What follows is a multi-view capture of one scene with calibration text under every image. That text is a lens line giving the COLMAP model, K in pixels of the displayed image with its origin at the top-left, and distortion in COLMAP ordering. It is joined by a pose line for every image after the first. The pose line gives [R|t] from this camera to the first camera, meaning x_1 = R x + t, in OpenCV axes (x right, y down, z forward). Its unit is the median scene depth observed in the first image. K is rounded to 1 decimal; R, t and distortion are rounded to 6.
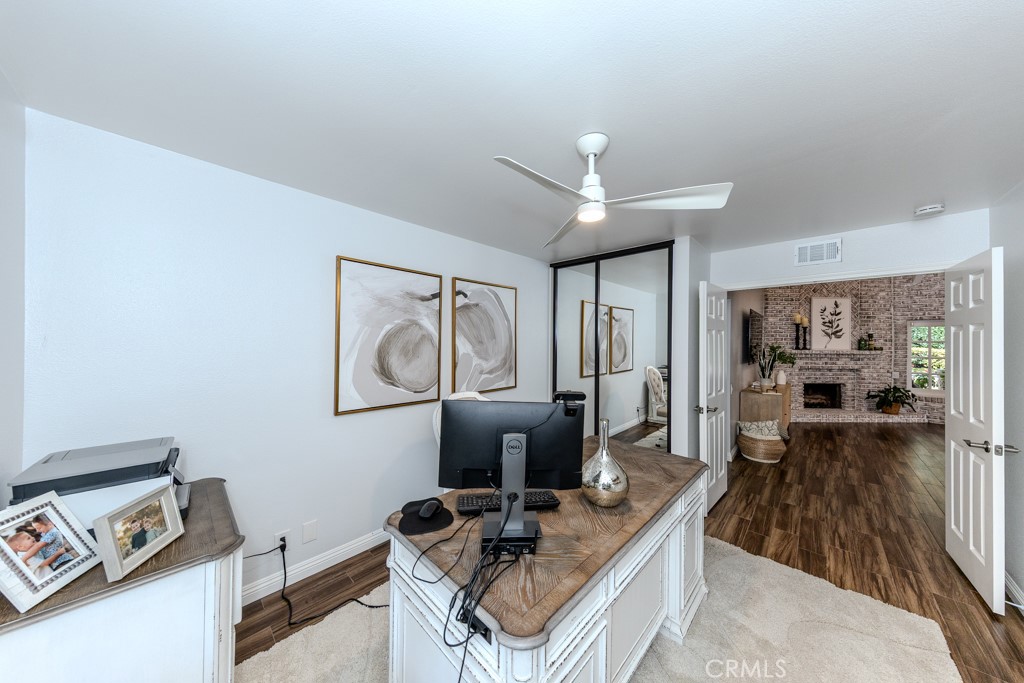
lens RADIAL K [[319.3, 0, 510.4], [0, 319.3, 337.4], [0, 0, 1]] dist [0.000187, -0.000074]
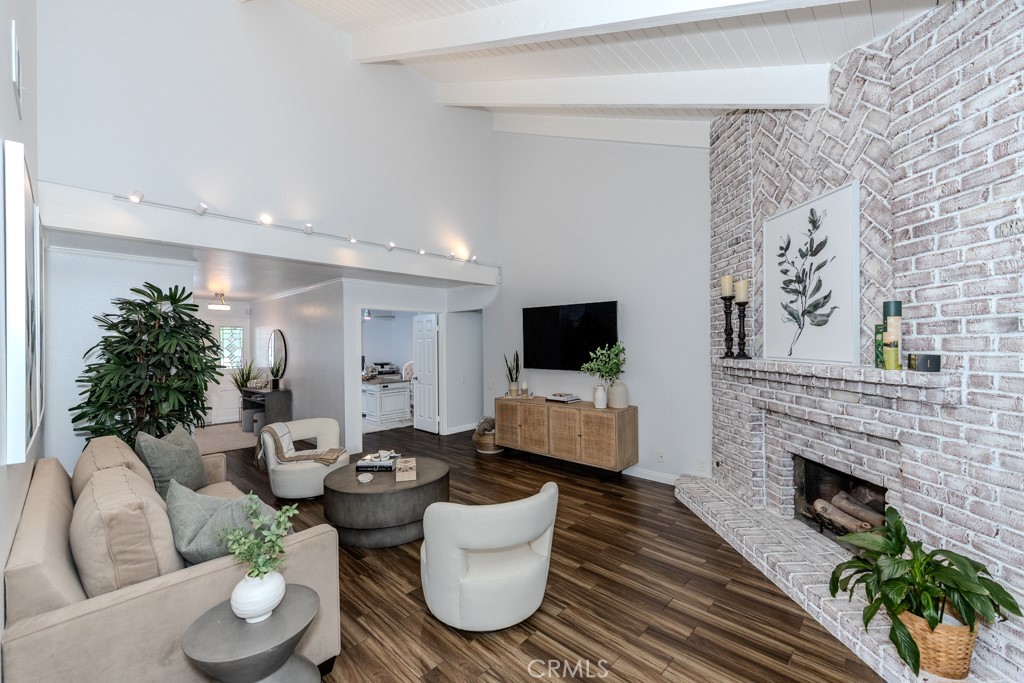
lens RADIAL K [[429.2, 0, 510.9], [0, 429.2, 343.9], [0, 0, 1]] dist [0.006132, -0.000856]
pose [[0.002091, -0.007895, -0.999967, 1.450614], [0.008329, 0.999934, -0.007877, 0.021558], [0.999963, -0.008312, 0.002156, 0.695986]]
